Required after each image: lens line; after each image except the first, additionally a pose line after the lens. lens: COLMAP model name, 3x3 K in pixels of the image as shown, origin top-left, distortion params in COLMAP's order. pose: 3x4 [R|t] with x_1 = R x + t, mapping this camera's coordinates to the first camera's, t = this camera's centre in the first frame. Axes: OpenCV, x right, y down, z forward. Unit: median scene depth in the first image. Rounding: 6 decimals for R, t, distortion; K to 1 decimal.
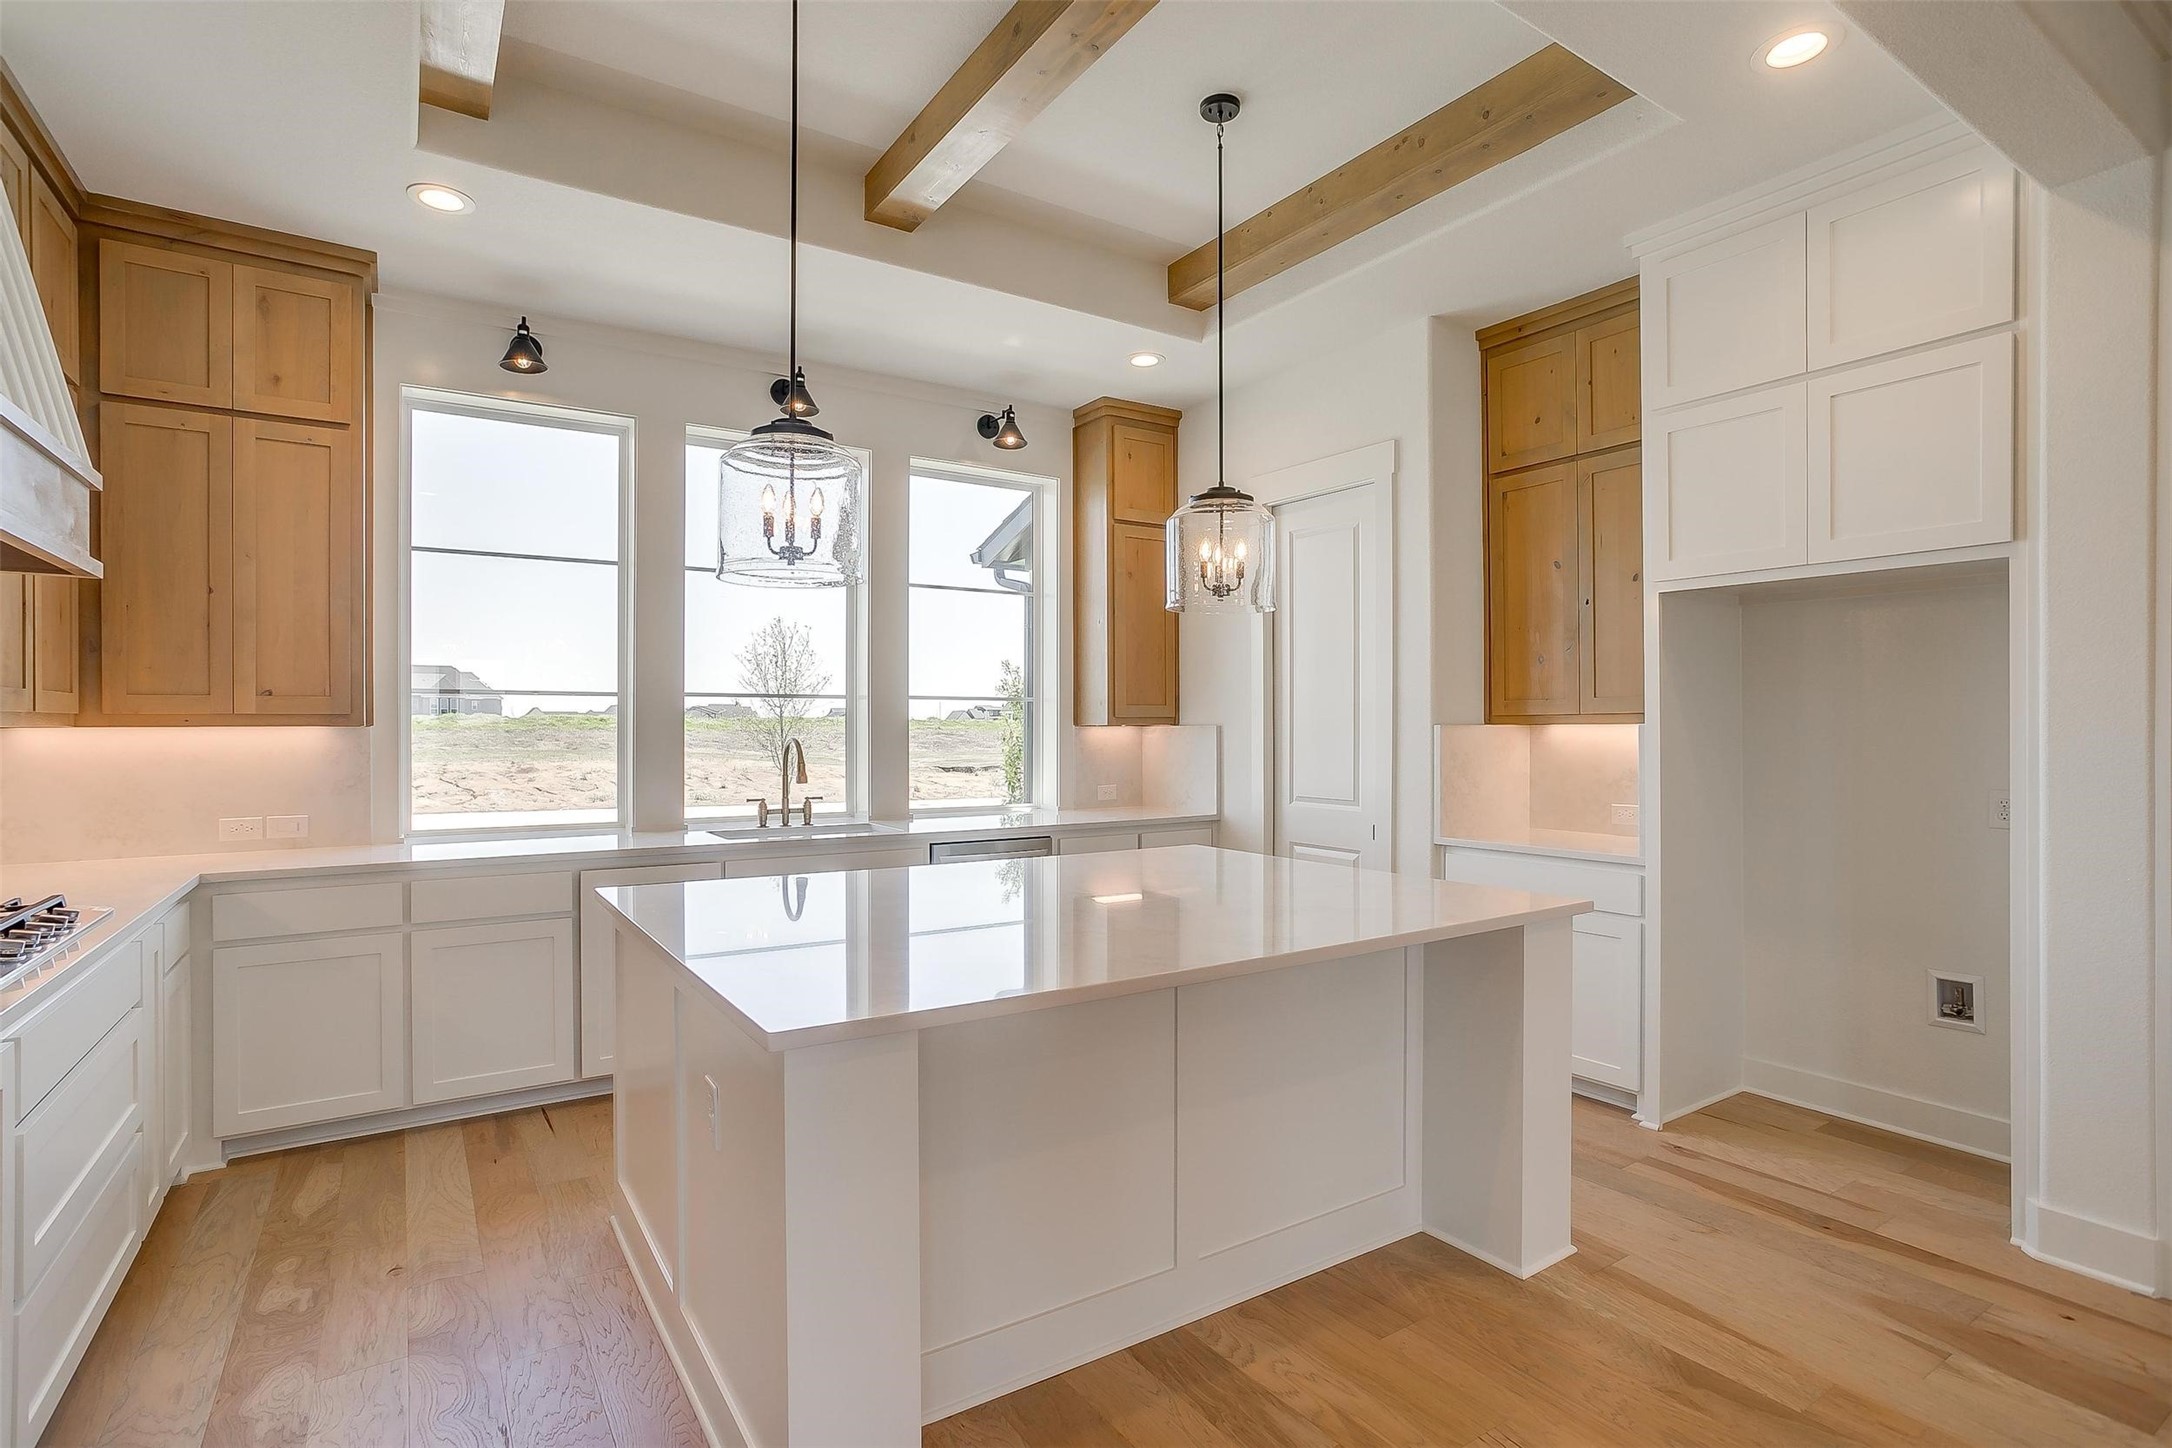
lens RADIAL K [[1060.7, 0, 1074.5], [0, 1060.7, 720.2], [0, 0, 1]] dist [-0.059506, 0.032534]
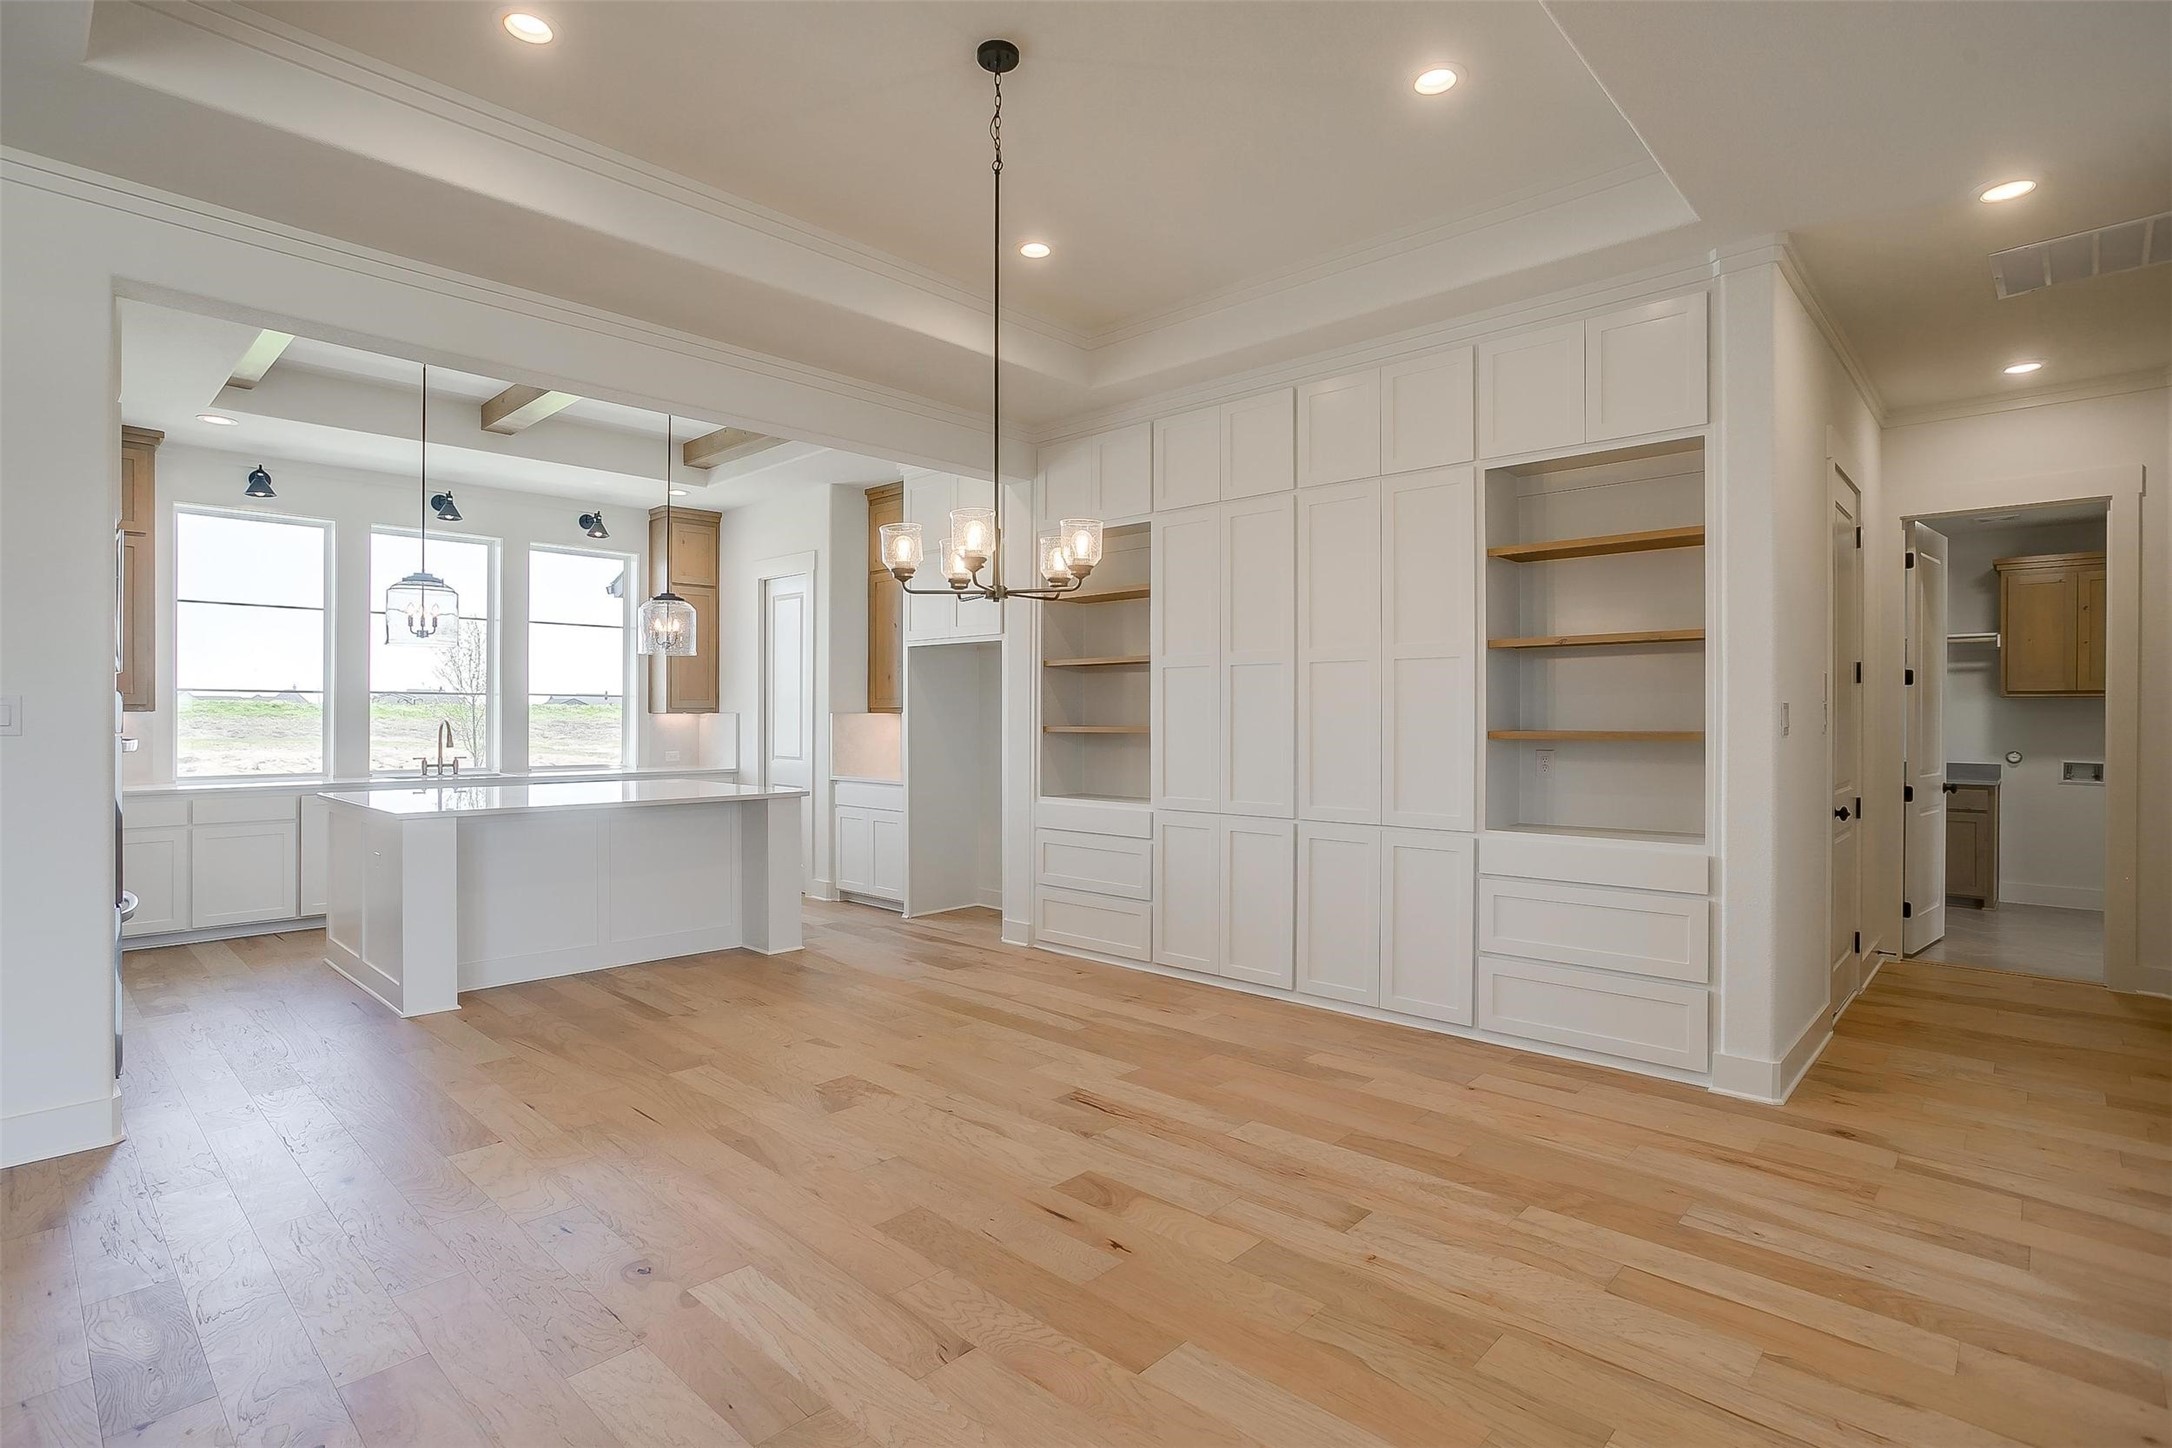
lens RADIAL K [[1060.7, 0, 1074.5], [0, 1060.7, 720.2], [0, 0, 1]] dist [-0.059506, 0.032534]
pose [[0.973264, 0.003204, 0.229667, 0.324011], [-0.005513, 0.999941, 0.009412, -0.003110], [-0.229624, -0.010427, 0.973224, -0.822154]]
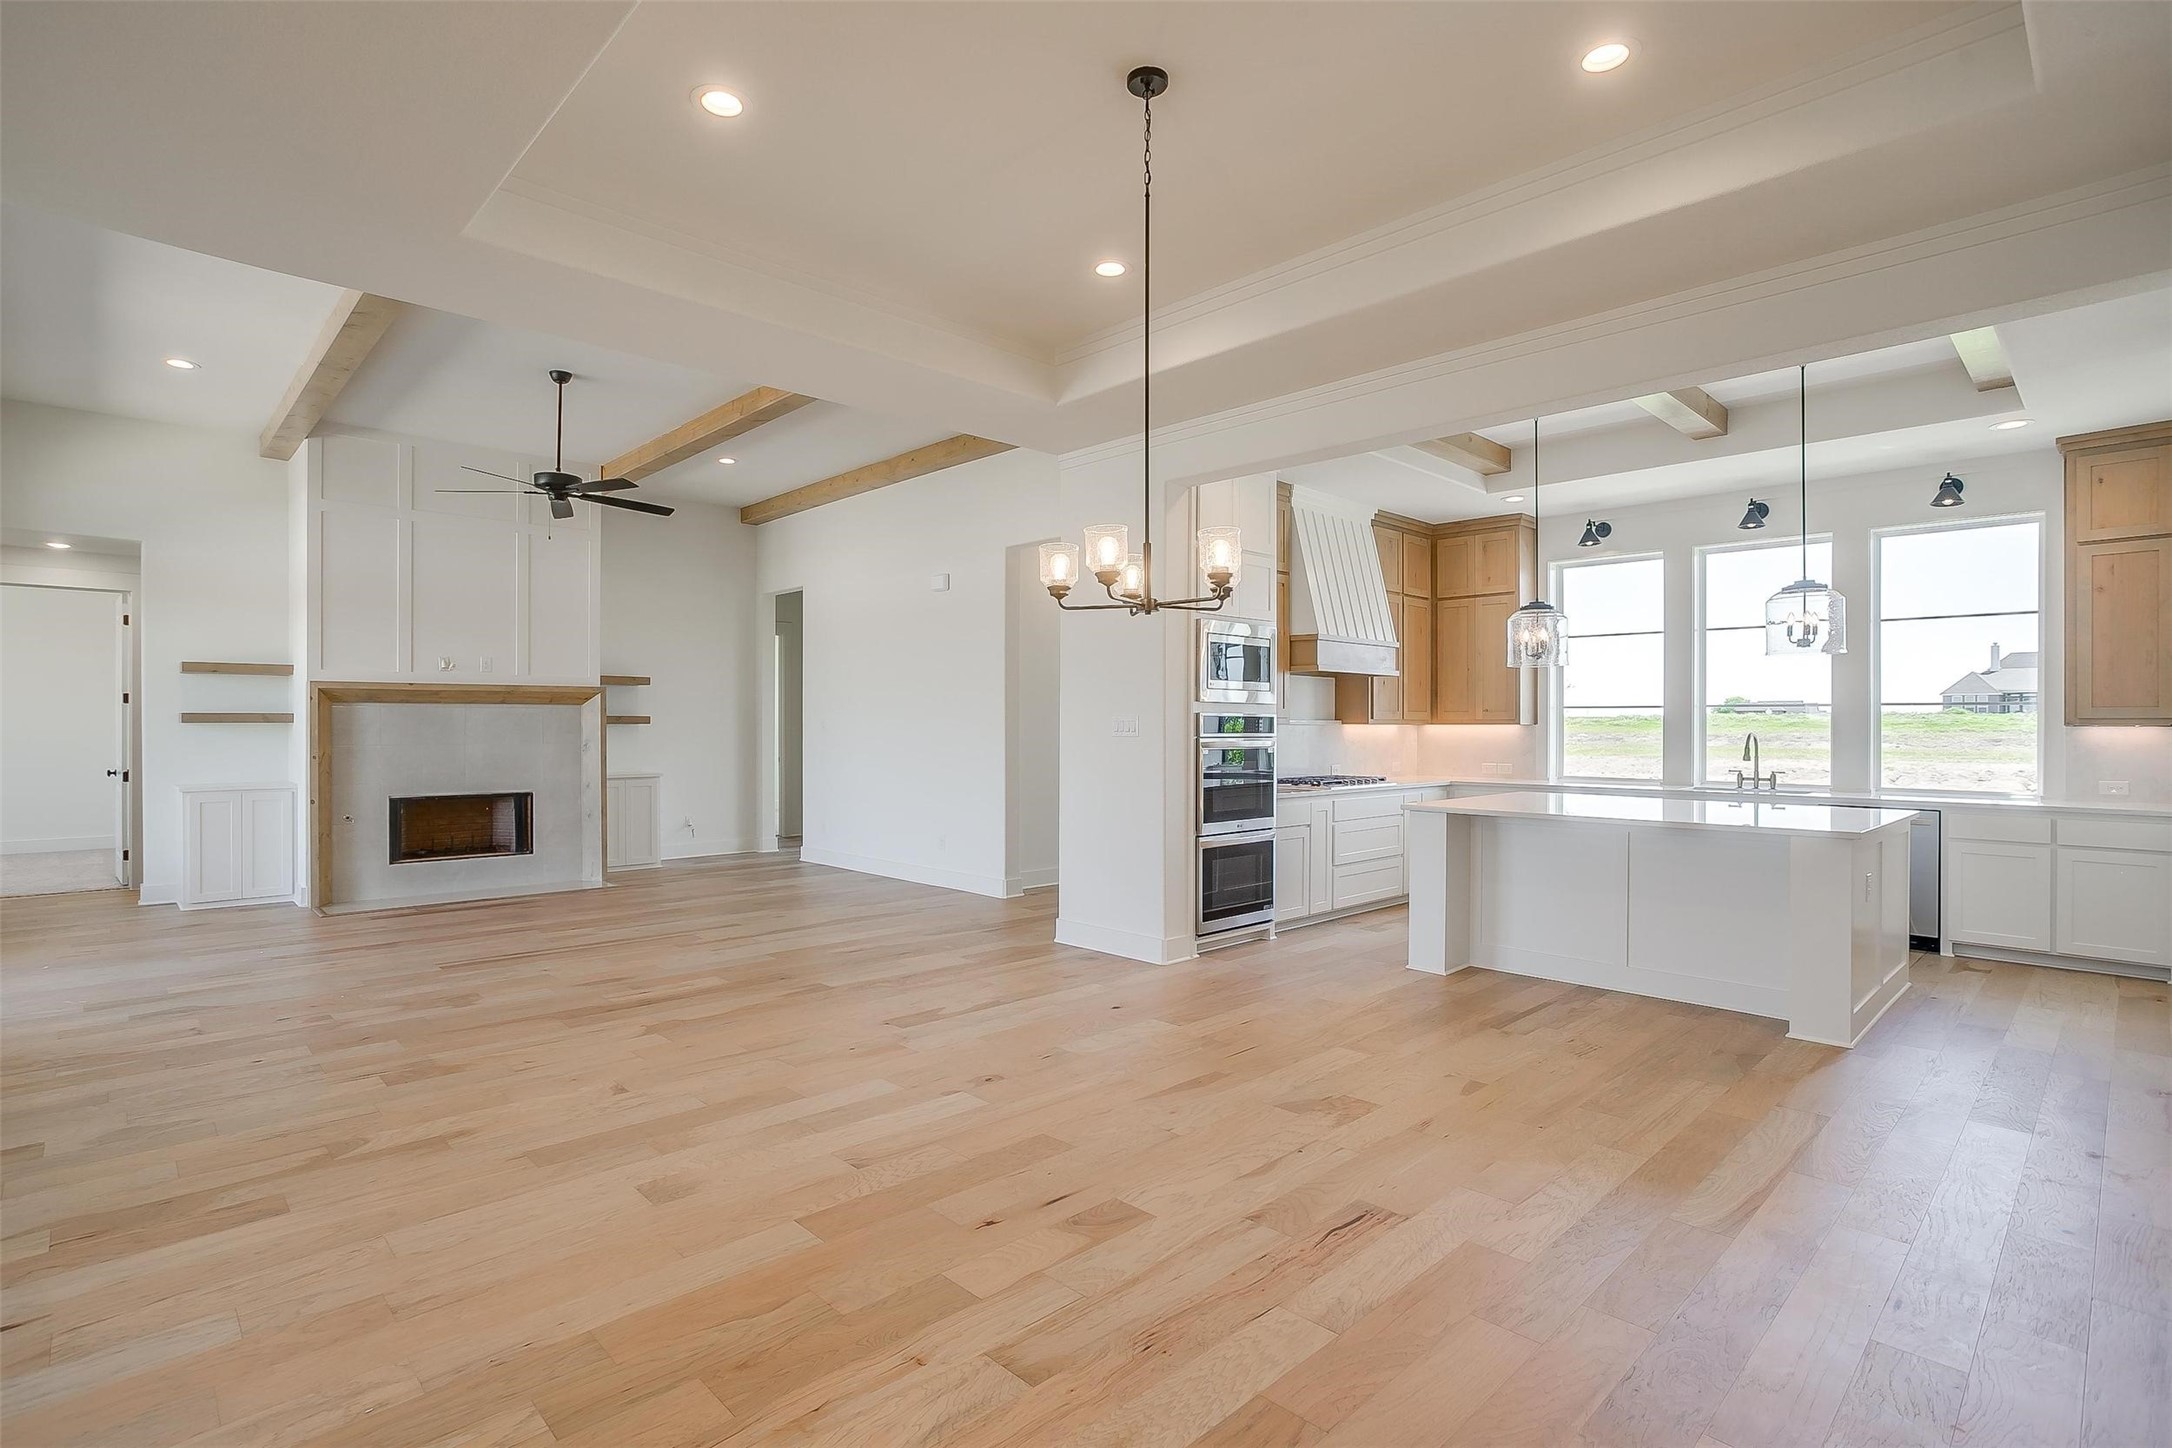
lens RADIAL K [[1052.3, 0, 1072.8], [0, 1052.3, 725.4], [0, 0, 1]] dist [-0.055474, 0.030456]
pose [[0.181997, 0.002779, -0.983295, 1.129516], [0.002850, 0.999990, 0.003354, -0.002551], [0.983295, -0.003413, 0.181987, -0.305497]]
